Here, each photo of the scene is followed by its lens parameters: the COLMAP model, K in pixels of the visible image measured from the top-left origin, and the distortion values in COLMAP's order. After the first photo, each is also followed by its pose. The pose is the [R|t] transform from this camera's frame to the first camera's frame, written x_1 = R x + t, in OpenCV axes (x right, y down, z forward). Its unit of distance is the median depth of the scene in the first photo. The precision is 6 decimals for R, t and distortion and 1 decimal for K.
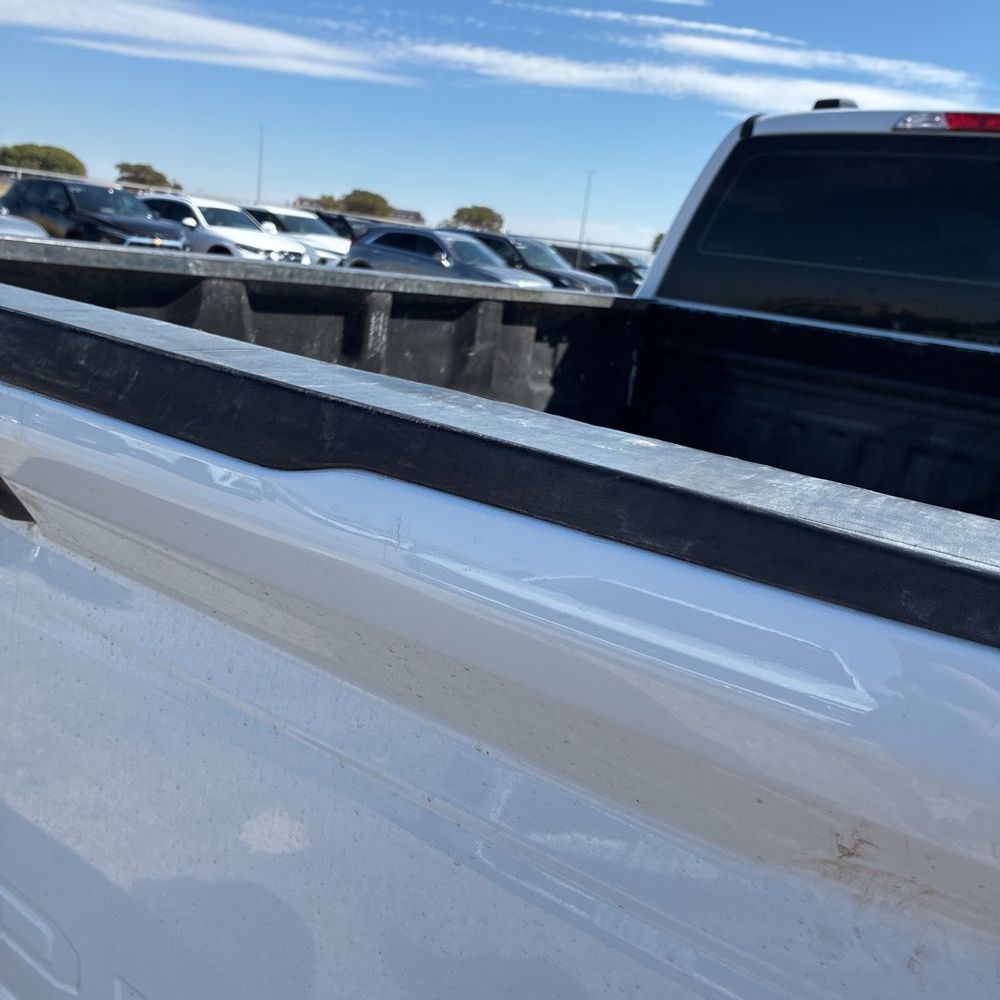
lens RADIAL K [[1014.9, 0, 498.6], [0, 1014.9, 484.0], [0, 0, 1]] dist [0.065082, -0.003410]
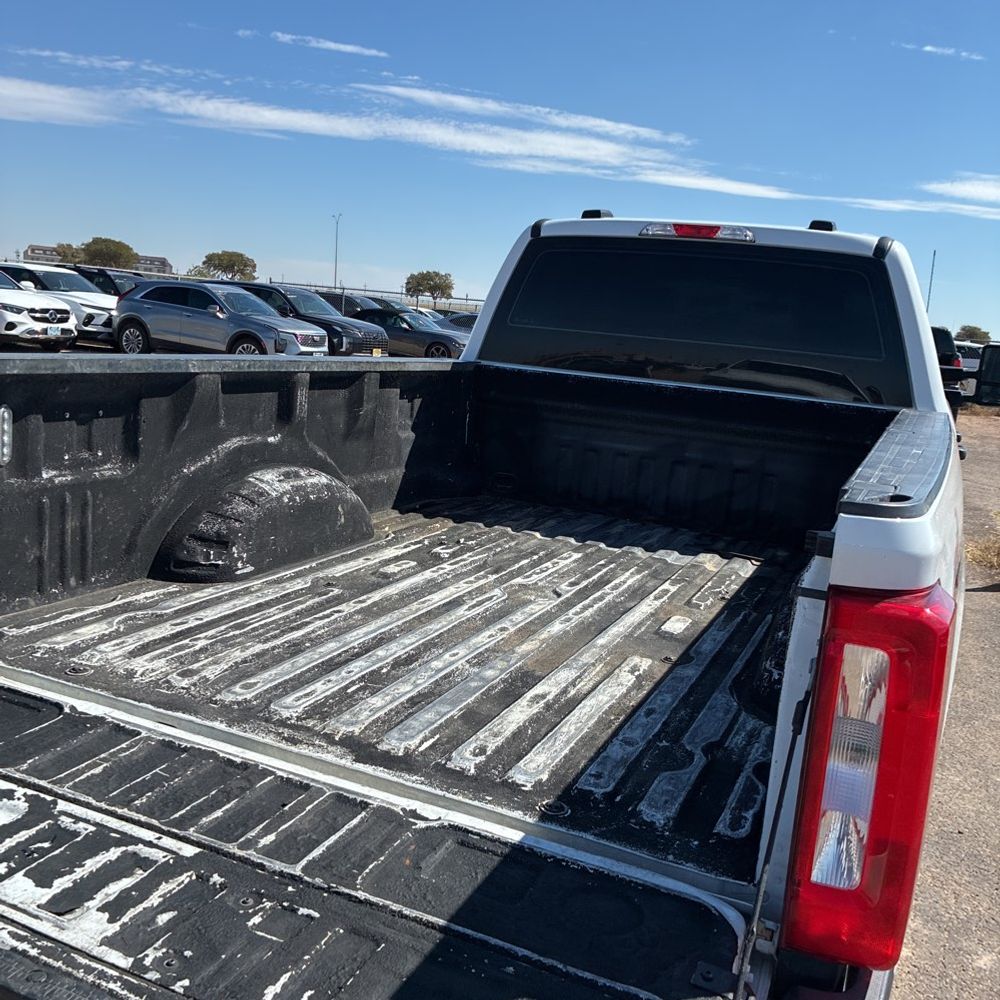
lens RADIAL K [[1013.0, 0, 478.1], [0, 1013.0, 499.2], [0, 0, 1]] dist [0.007483, -0.022301]
pose [[0.975110, -0.076139, 0.208240, -0.024614], [0.080467, 0.996680, -0.012379, 0.001965], [-0.206606, 0.028827, 0.977999, -0.048693]]
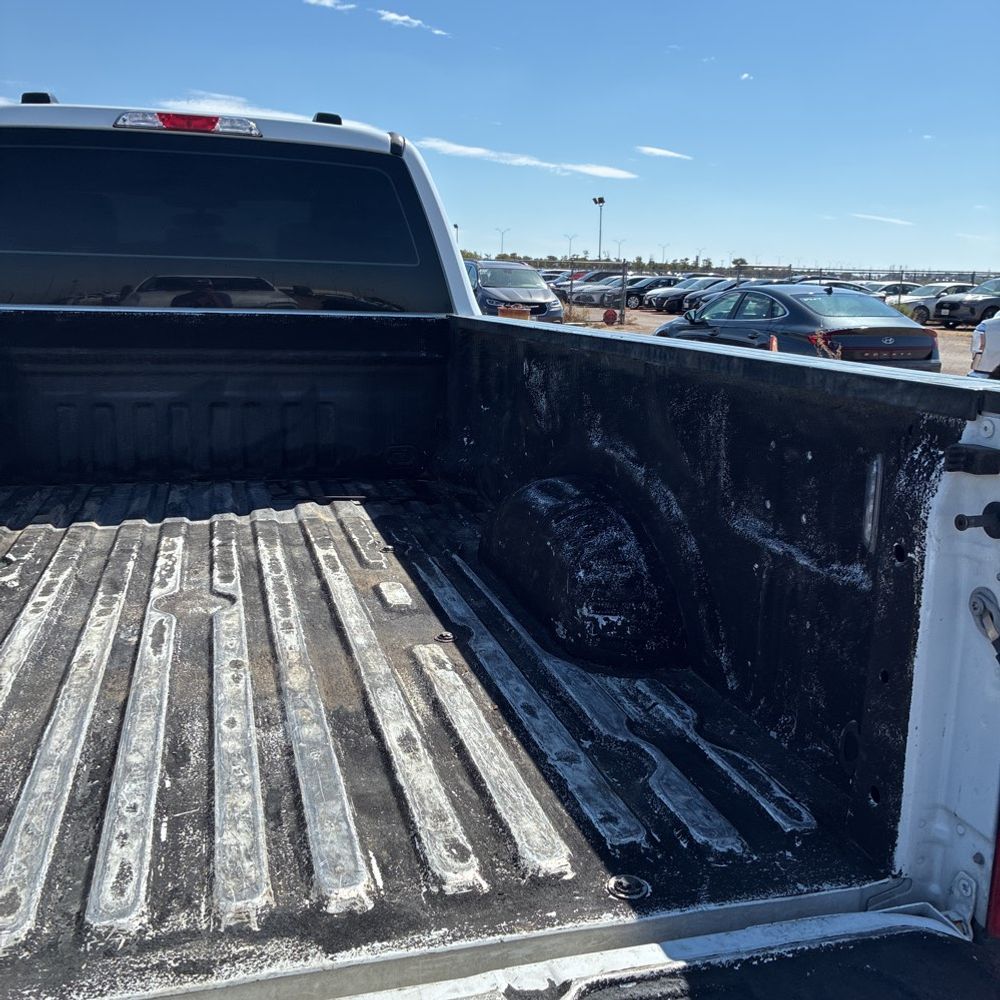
lens RADIAL K [[1024.4, 0, 500.1], [0, 1024.4, 489.2], [0, 0, 1]] dist [0.031505, -0.039265]
pose [[0.610645, -0.267008, 0.745533, -0.049773], [0.228765, 0.960783, 0.156724, -0.008615], [-0.758142, 0.074849, 0.647779, 0.001074]]
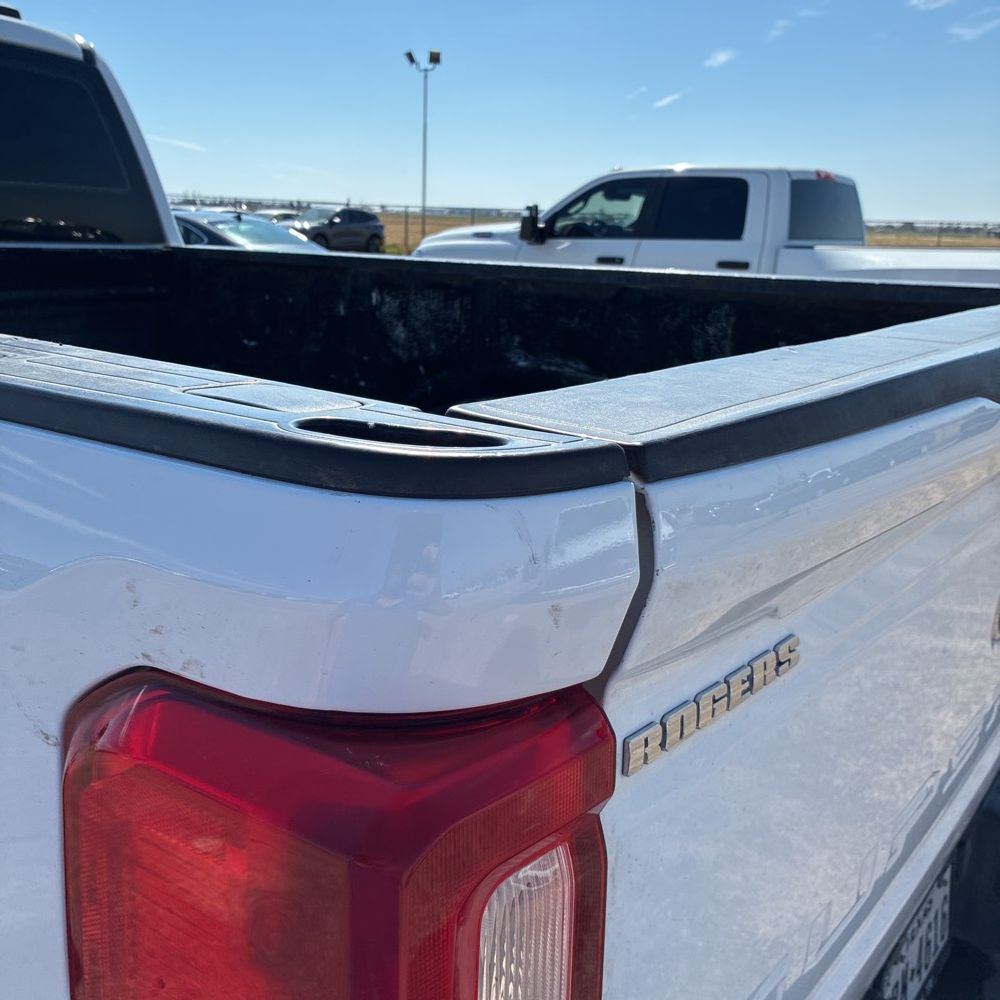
lens RADIAL K [[1024.4, 0, 500.1], [0, 1024.4, 489.2], [0, 0, 1]] dist [0.031505, -0.039265]
pose [[0.014983, -0.368857, 0.929365, -0.086687], [0.192119, 0.913213, 0.359349, -0.028014], [-0.981257, 0.173165, 0.084548, 0.071431]]
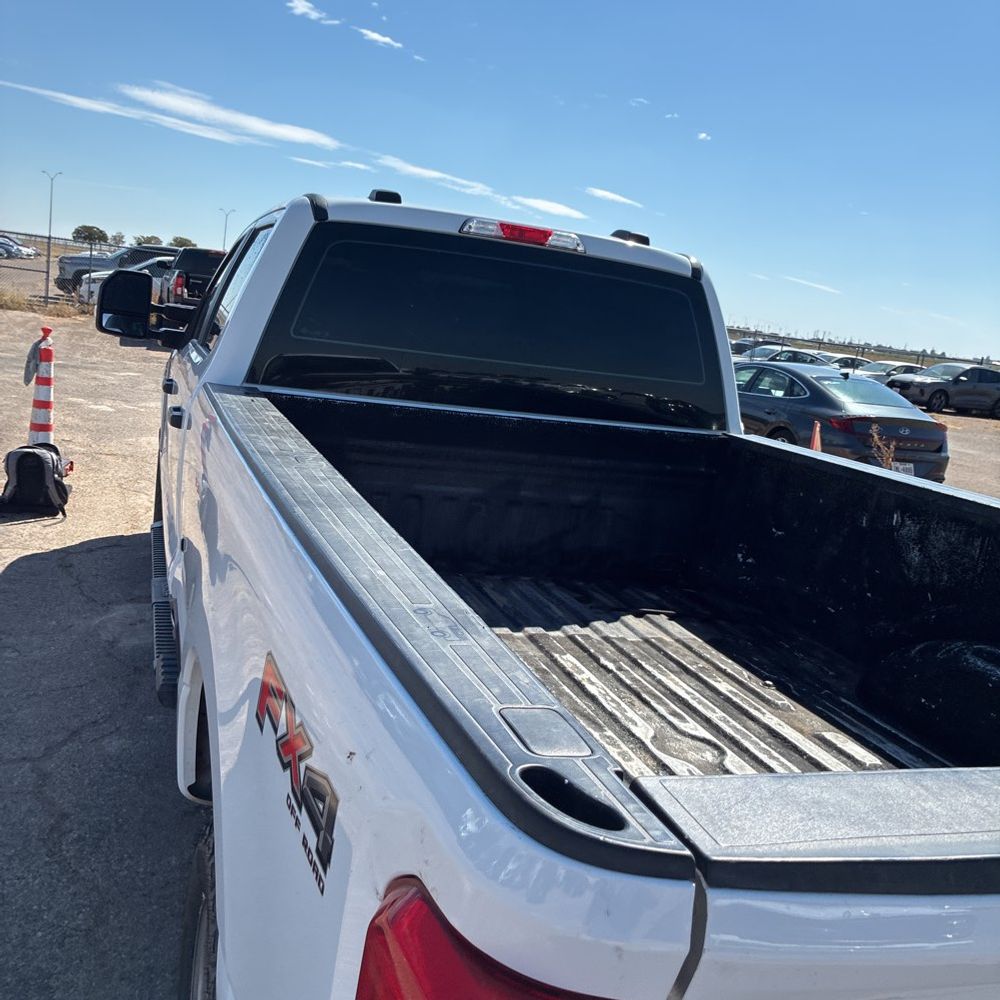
lens RADIAL K [[1016.4, 0, 500.0], [0, 1016.4, 500.0], [0, 0, 1]] dist [0.037907, -0.004306]
pose [[0.569133, -0.203183, 0.796746, -0.094306], [0.127431, 0.979076, 0.158654, -0.039147], [-0.812311, 0.011235, 0.583116, 0.054079]]
